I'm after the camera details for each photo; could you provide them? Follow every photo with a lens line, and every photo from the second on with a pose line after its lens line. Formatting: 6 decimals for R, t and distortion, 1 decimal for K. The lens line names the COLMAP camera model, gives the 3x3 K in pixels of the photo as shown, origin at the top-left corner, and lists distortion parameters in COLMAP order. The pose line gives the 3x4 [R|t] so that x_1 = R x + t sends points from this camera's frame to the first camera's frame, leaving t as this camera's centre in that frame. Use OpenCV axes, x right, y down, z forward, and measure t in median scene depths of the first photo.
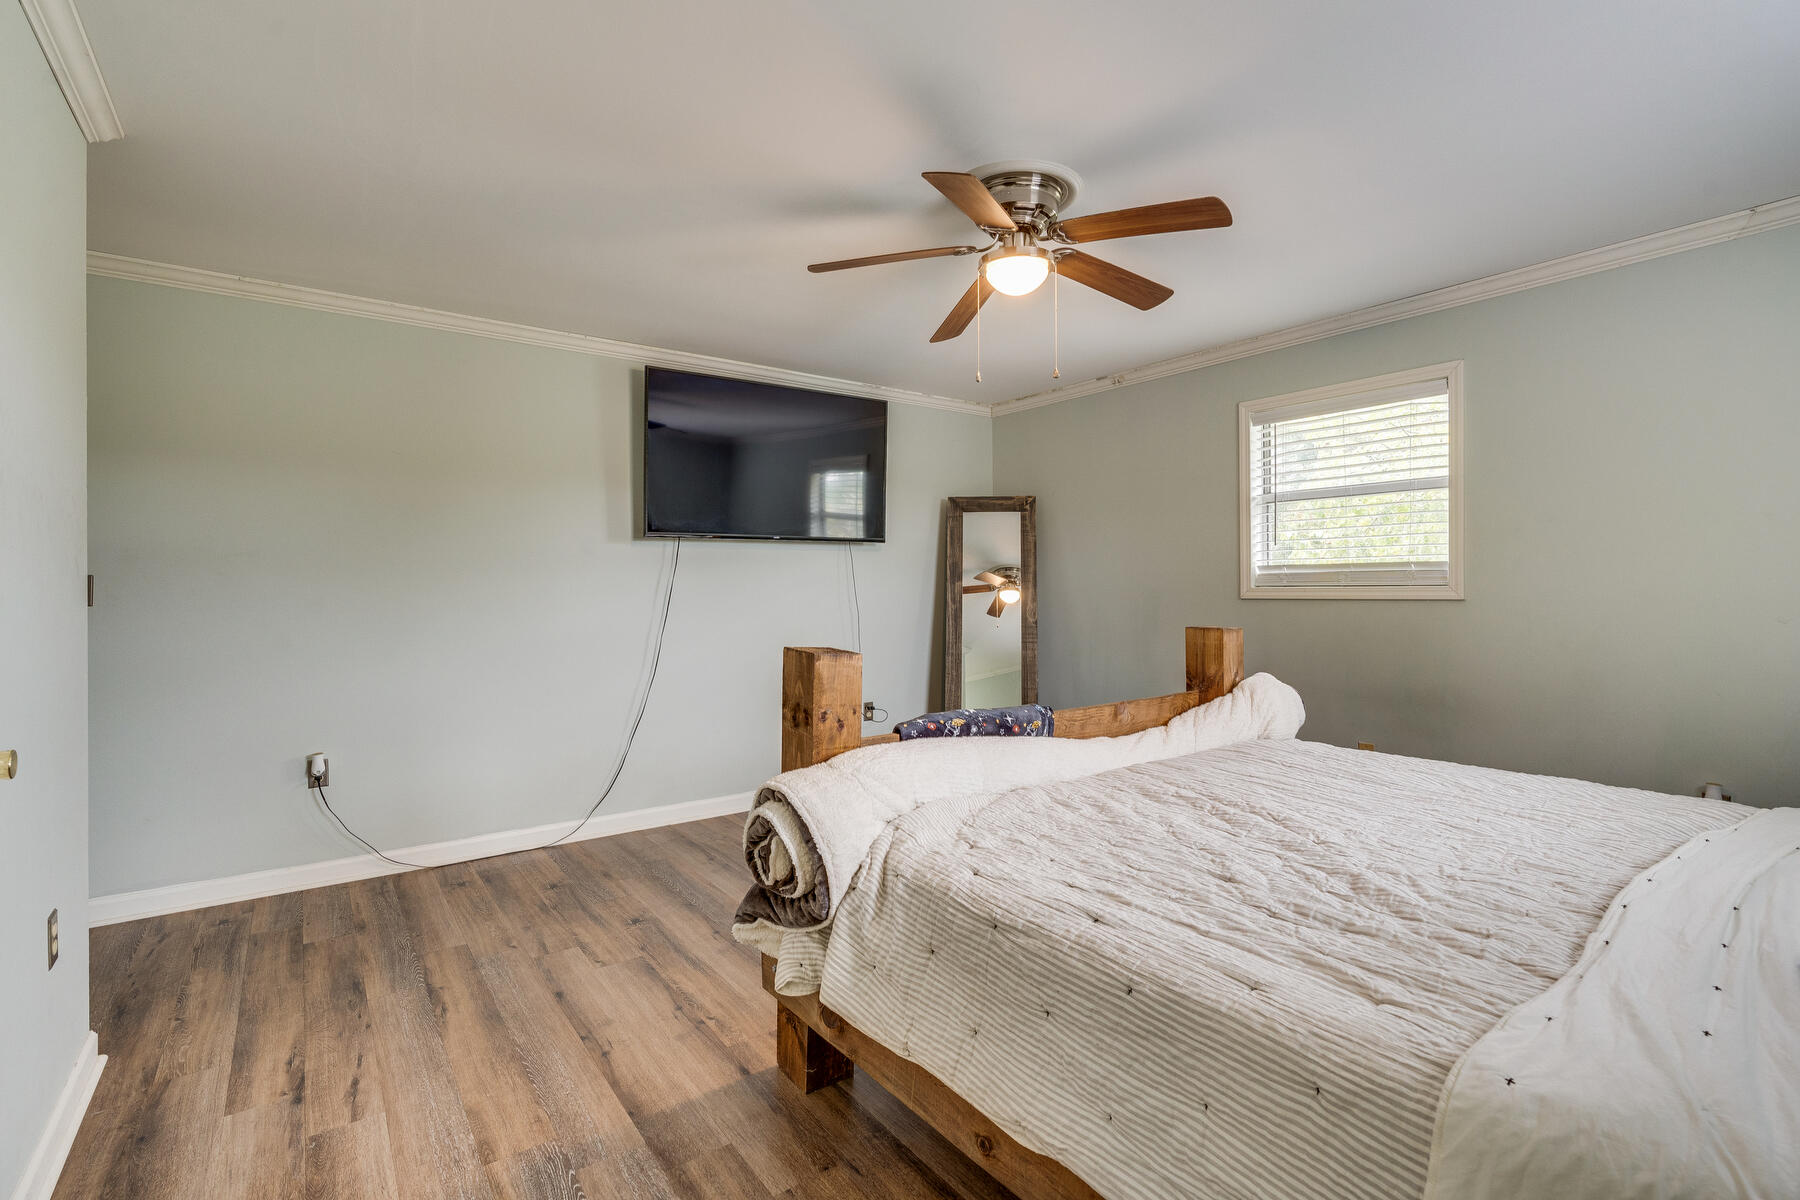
lens RADIAL K [[822.4, 0, 903.5], [0, 822.4, 585.8], [0, 0, 1]] dist [-0.002512, -0.000489]
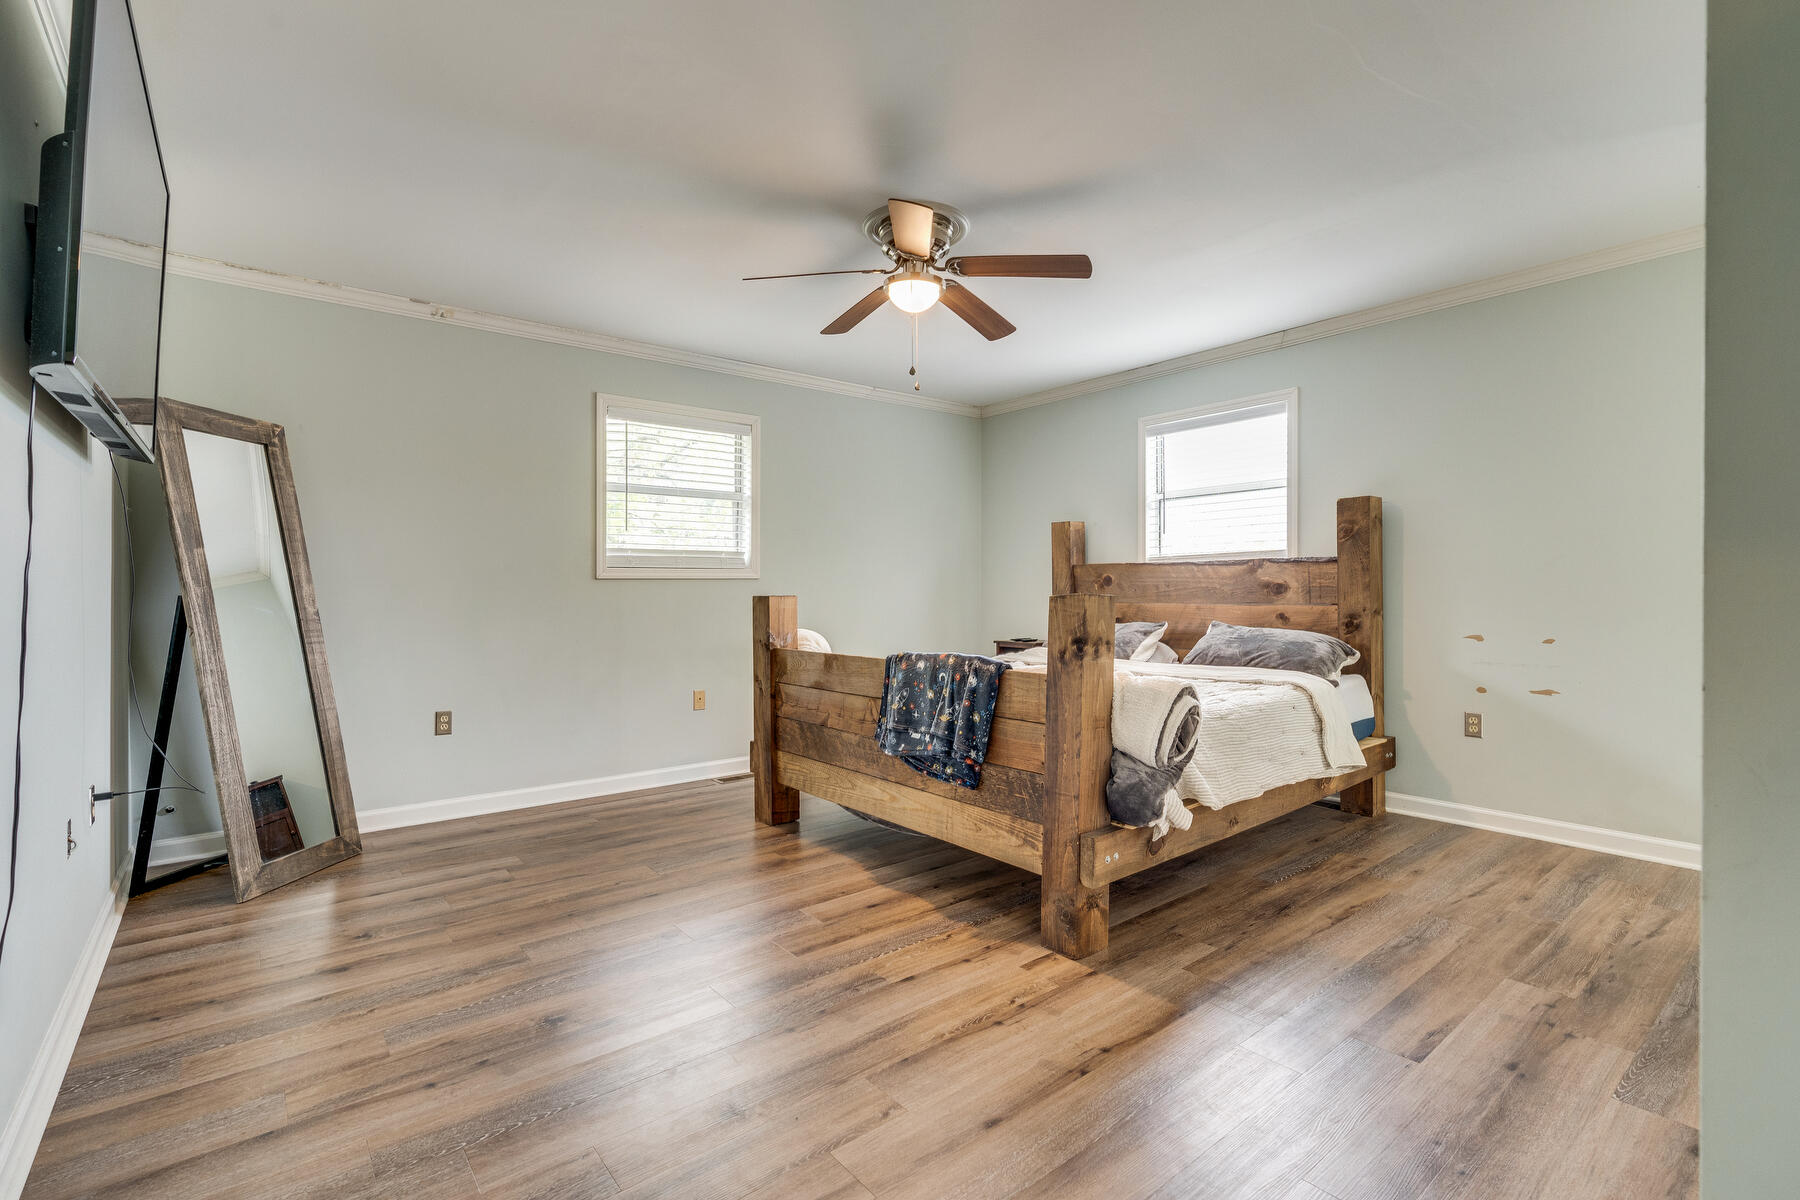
lens RADIAL K [[822.4, 0, 903.5], [0, 822.4, 585.8], [0, 0, 1]] dist [-0.002512, -0.000489]
pose [[-0.049181, 0.008496, 0.998754, -0.886494], [0.007826, 0.999936, -0.008121, 0.049289], [-0.998759, 0.007417, -0.049245, 0.892300]]
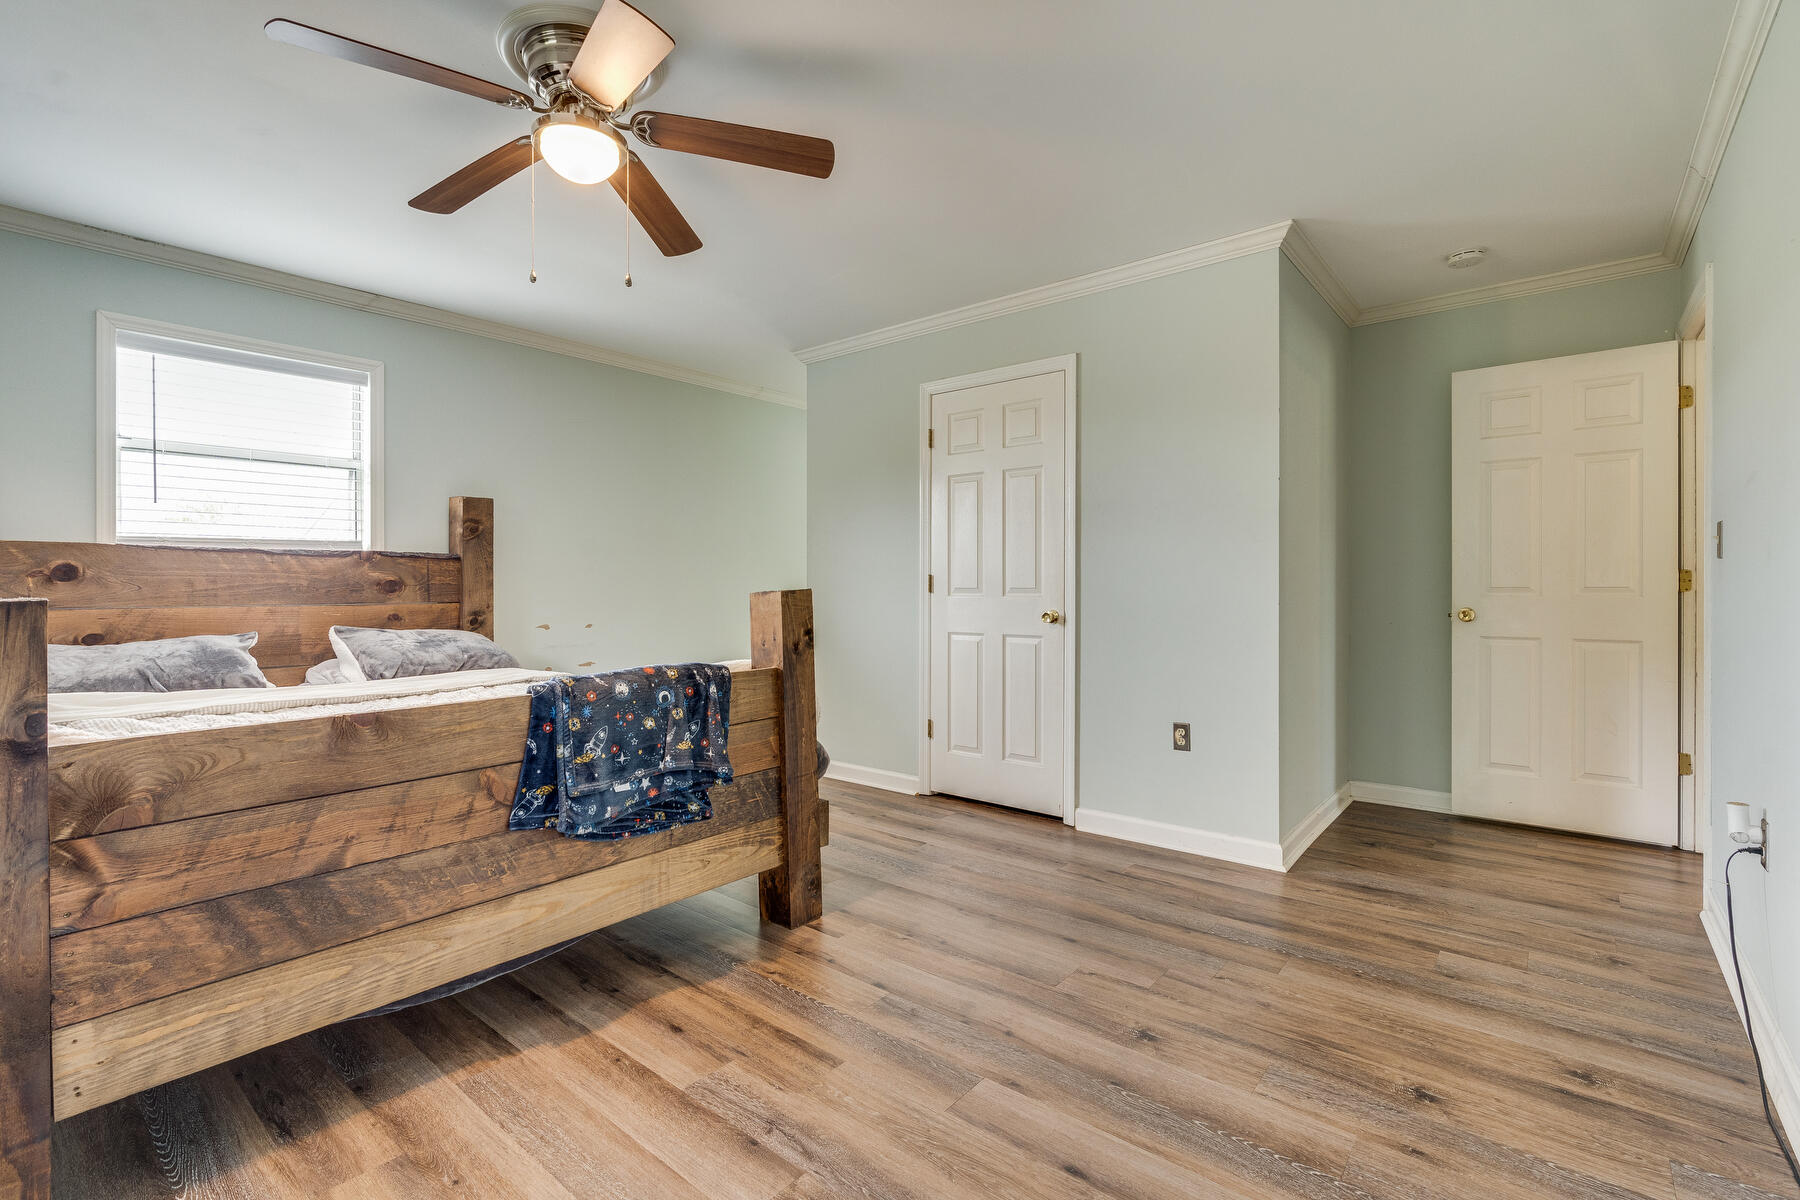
lens RADIAL K [[806.4, 0, 897.0], [0, 806.4, 588.1], [0, 0, 1]] dist [-0.000748, 0.000192]
pose [[-0.970669, 0.005704, -0.240352, 0.019329], [0.004168, 0.999968, 0.006900, 0.045318], [0.240383, 0.005695, -0.970661, 1.547509]]
